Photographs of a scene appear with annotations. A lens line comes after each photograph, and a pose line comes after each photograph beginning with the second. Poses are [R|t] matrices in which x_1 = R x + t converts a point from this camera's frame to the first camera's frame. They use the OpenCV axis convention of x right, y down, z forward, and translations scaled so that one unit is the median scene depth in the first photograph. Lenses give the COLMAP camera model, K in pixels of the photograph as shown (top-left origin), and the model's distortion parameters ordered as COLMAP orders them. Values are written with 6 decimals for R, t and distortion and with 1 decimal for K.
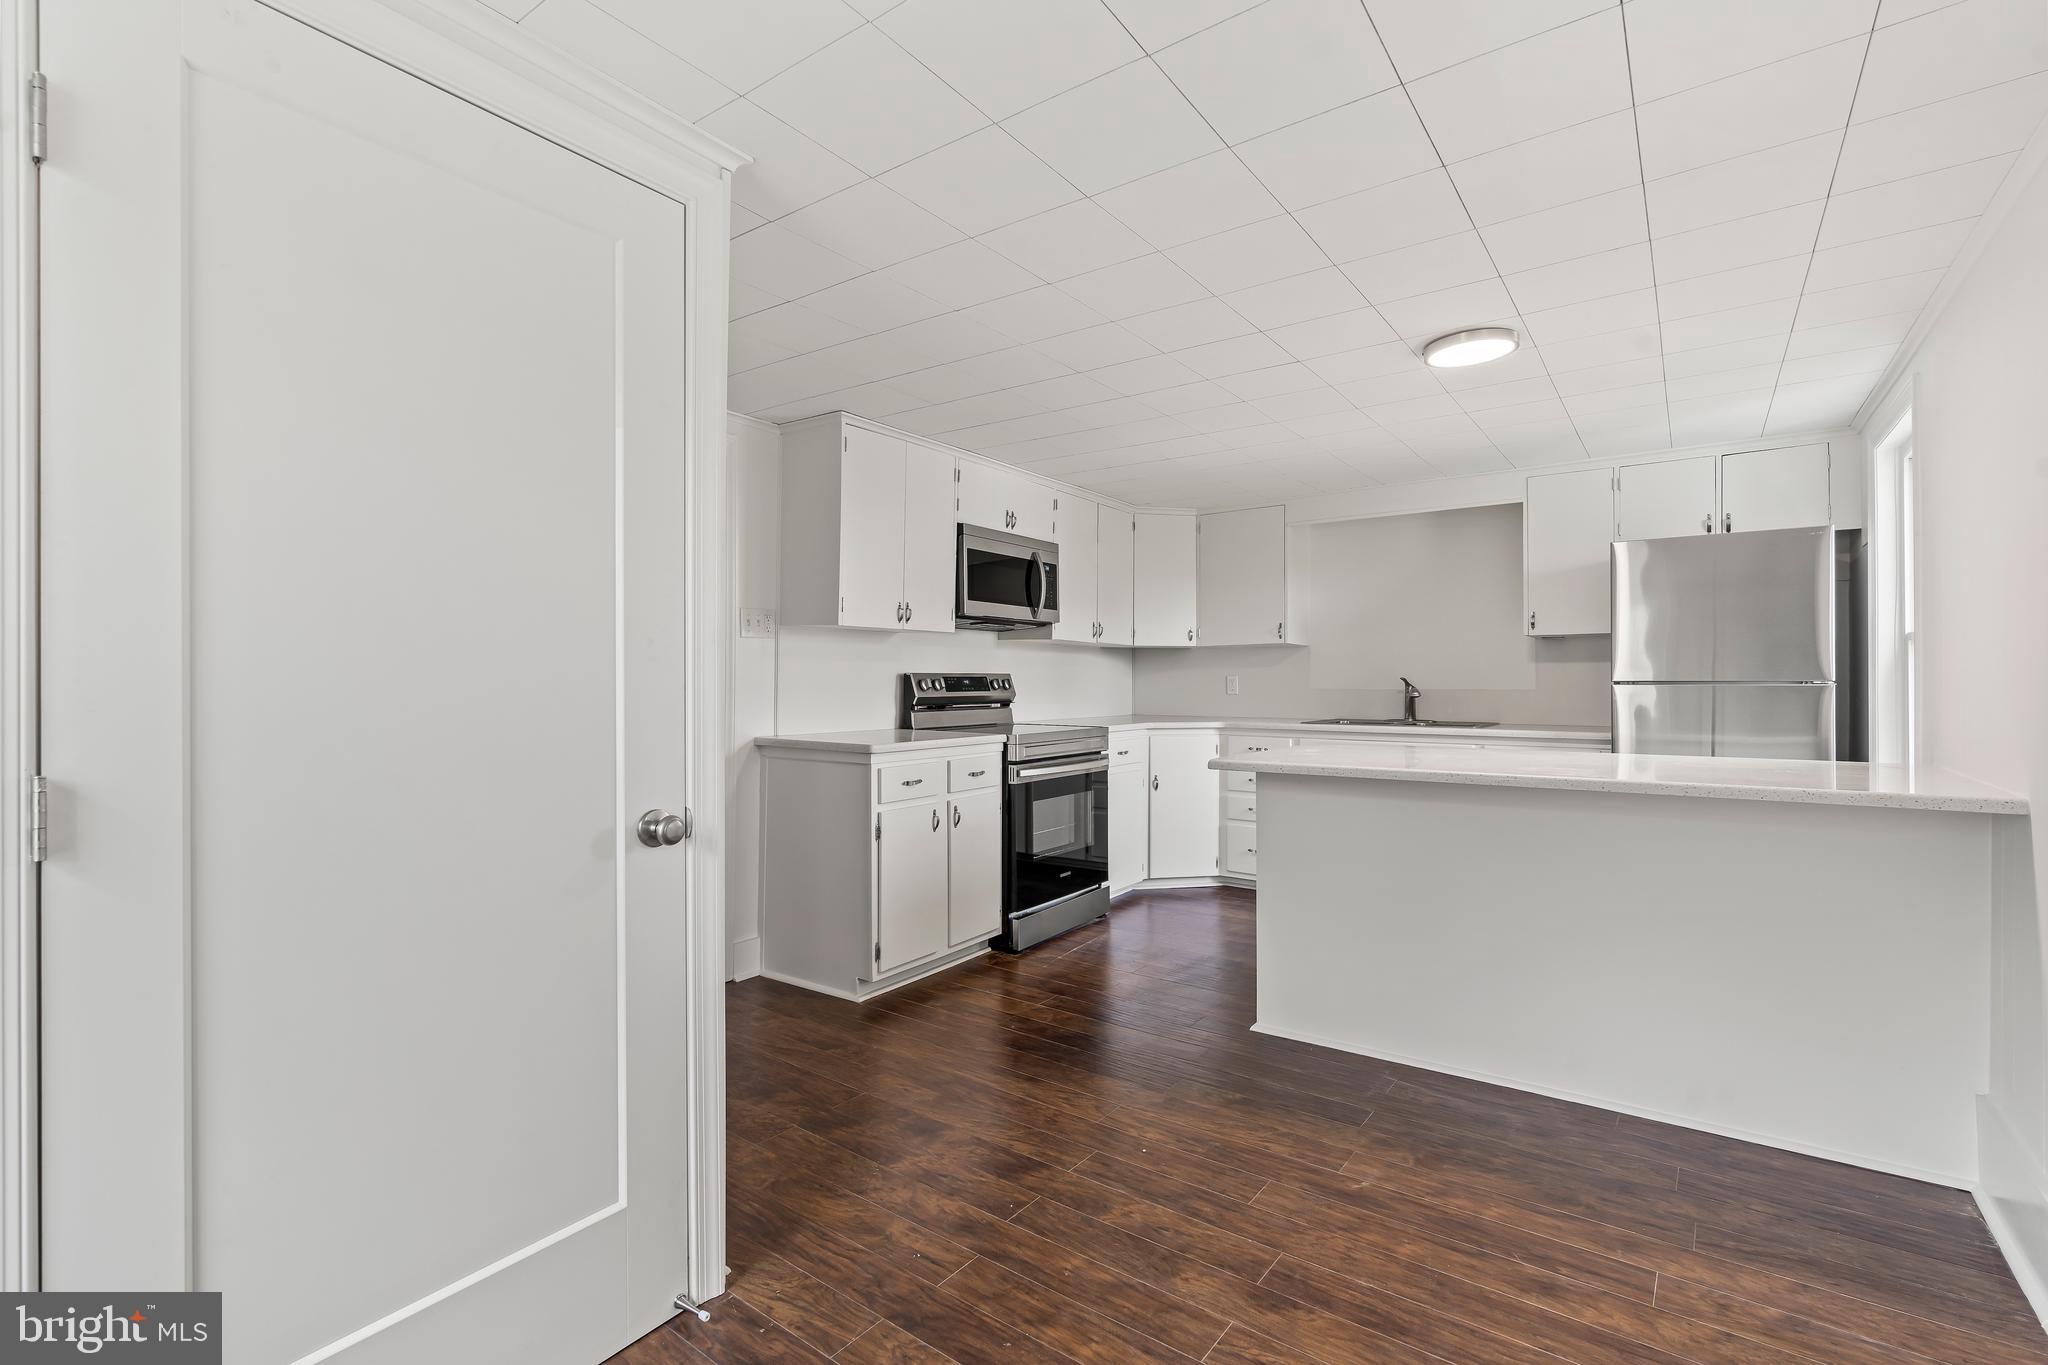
lens RADIAL K [[934.7, 0, 1024.0], [0, 934.7, 682.5], [0, 0, 1]] dist [-0.011332, 0.007177]
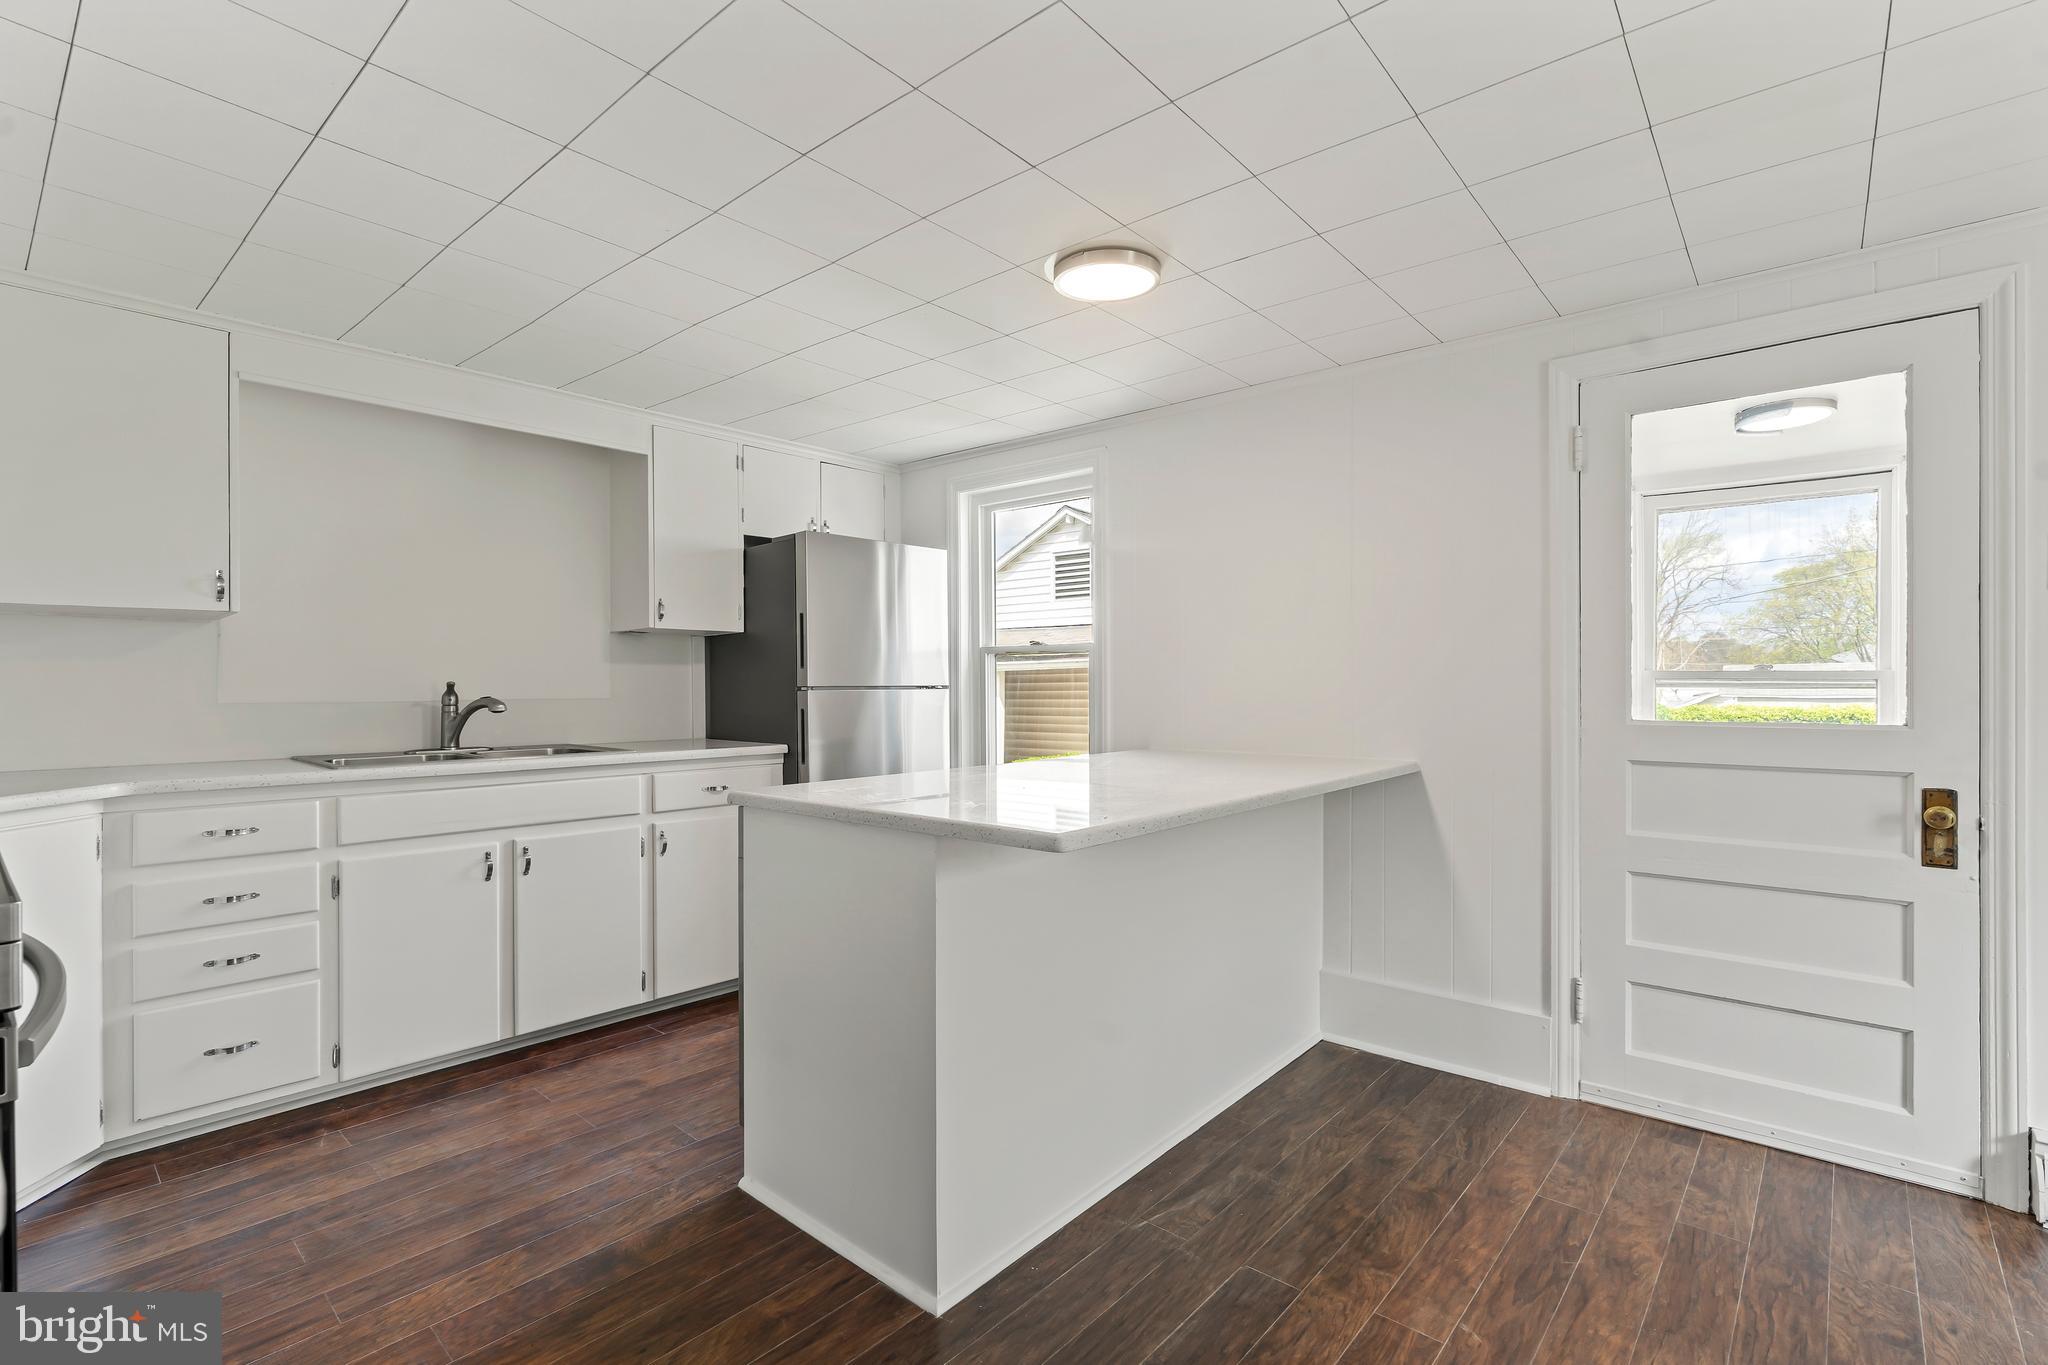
lens RADIAL K [[934.7, 0, 1024.0], [0, 934.7, 682.5], [0, 0, 1]] dist [-0.011332, 0.007177]
pose [[0.071404, 0.003965, 0.997440, -0.213954], [0.004748, 0.999979, -0.004315, -0.000063], [-0.997436, 0.005044, 0.071383, 0.638234]]
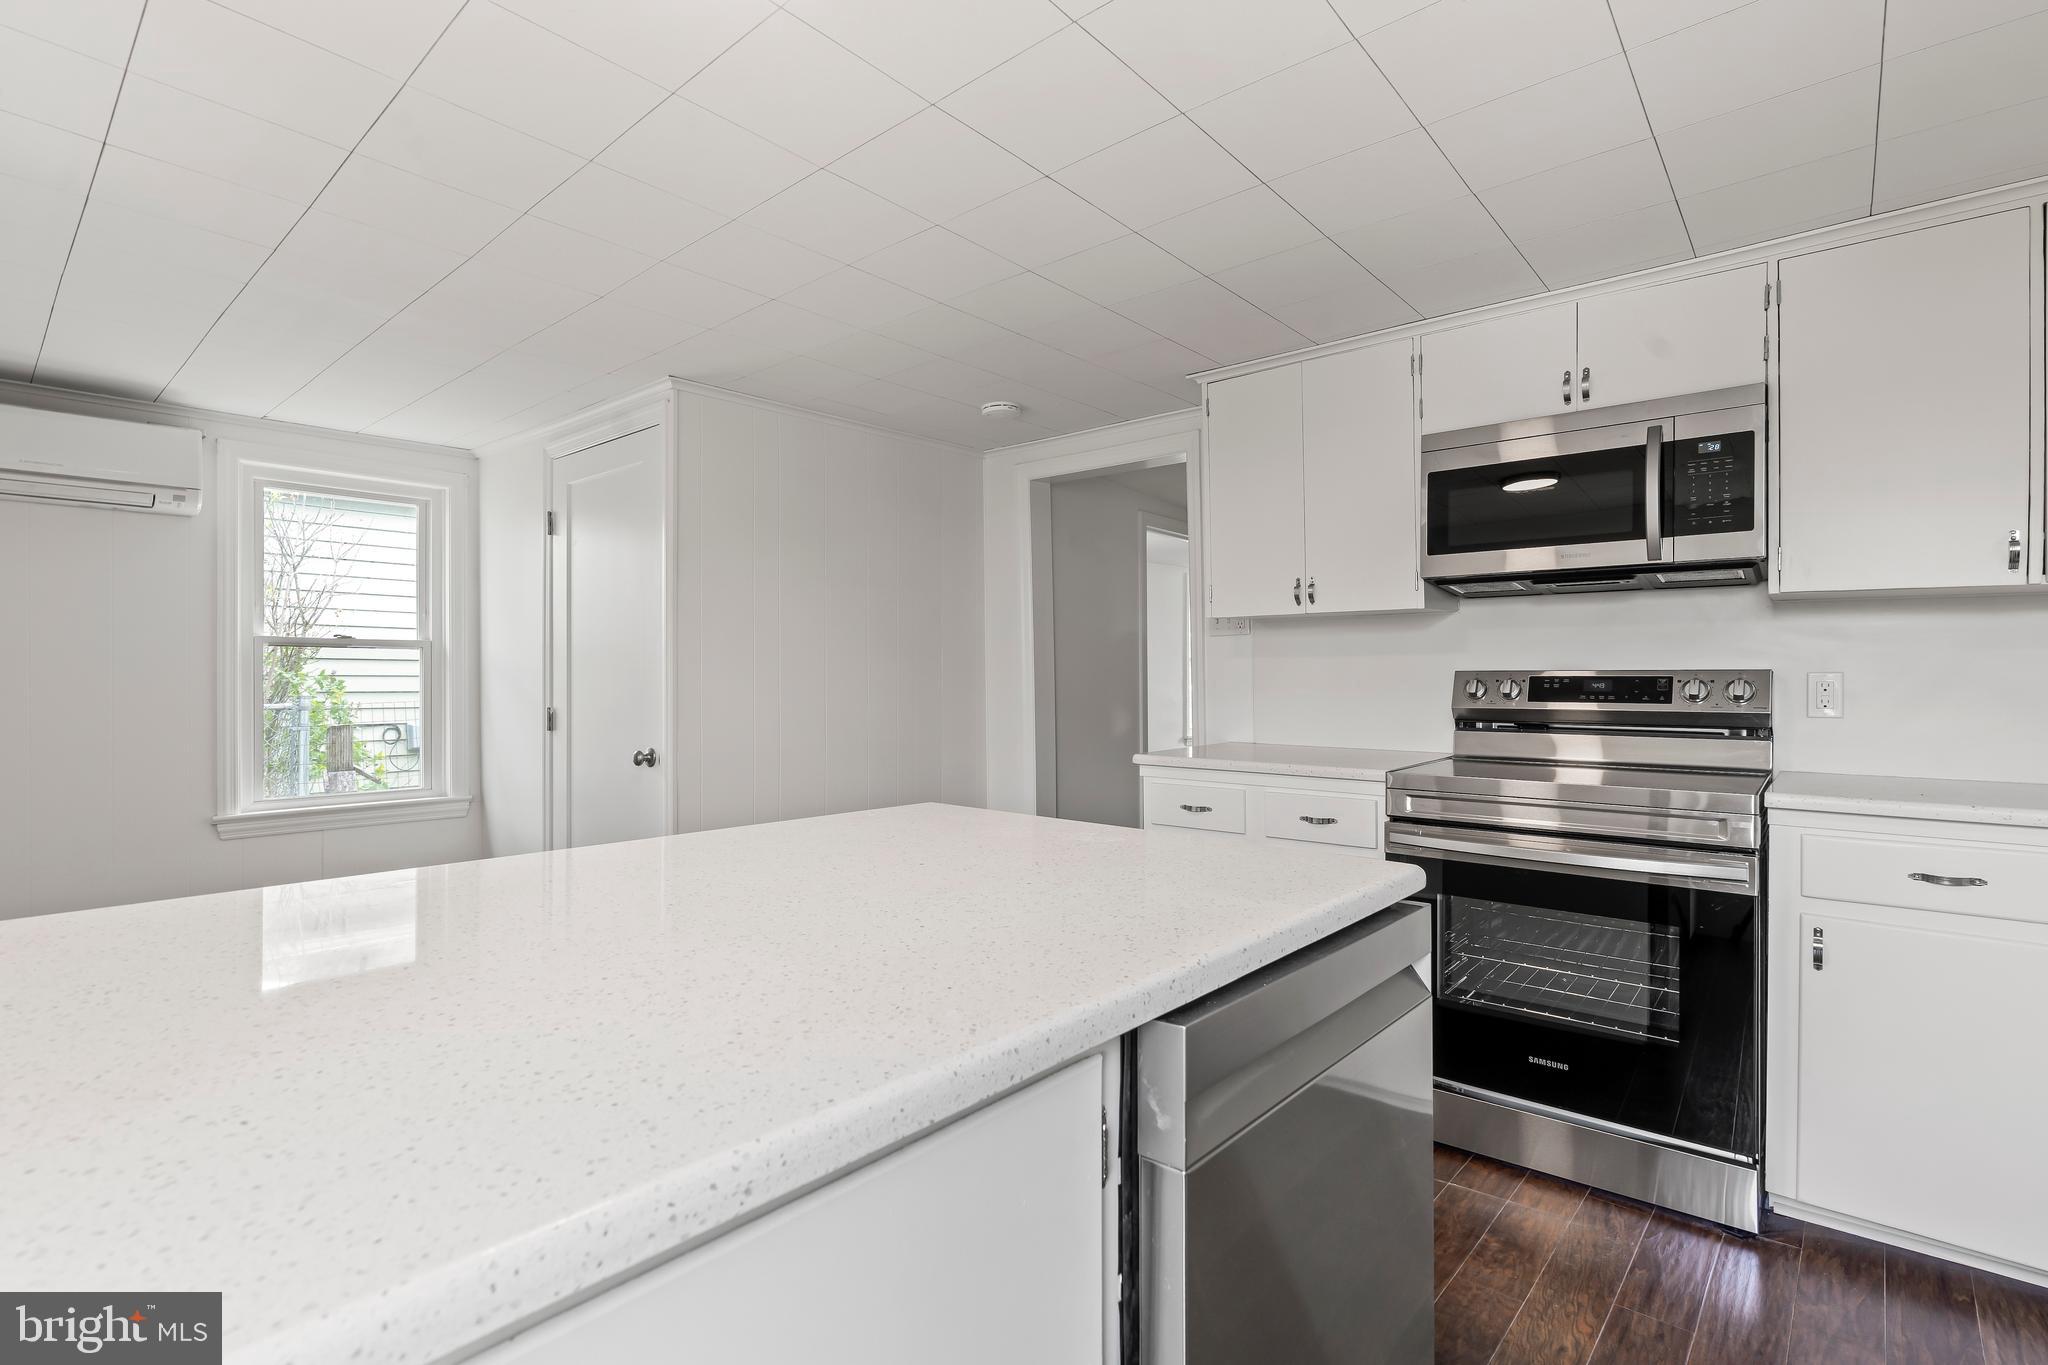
lens RADIAL K [[951.2, 0, 1021.3], [0, 951.2, 675.3], [0, 0, 1]] dist [0.000032, 0.000472]
pose [[-0.085329, -0.002268, -0.996350, 0.561725], [-0.003925, 0.999990, -0.001940, -0.004244], [0.996345, 0.003745, -0.085338, 0.725403]]
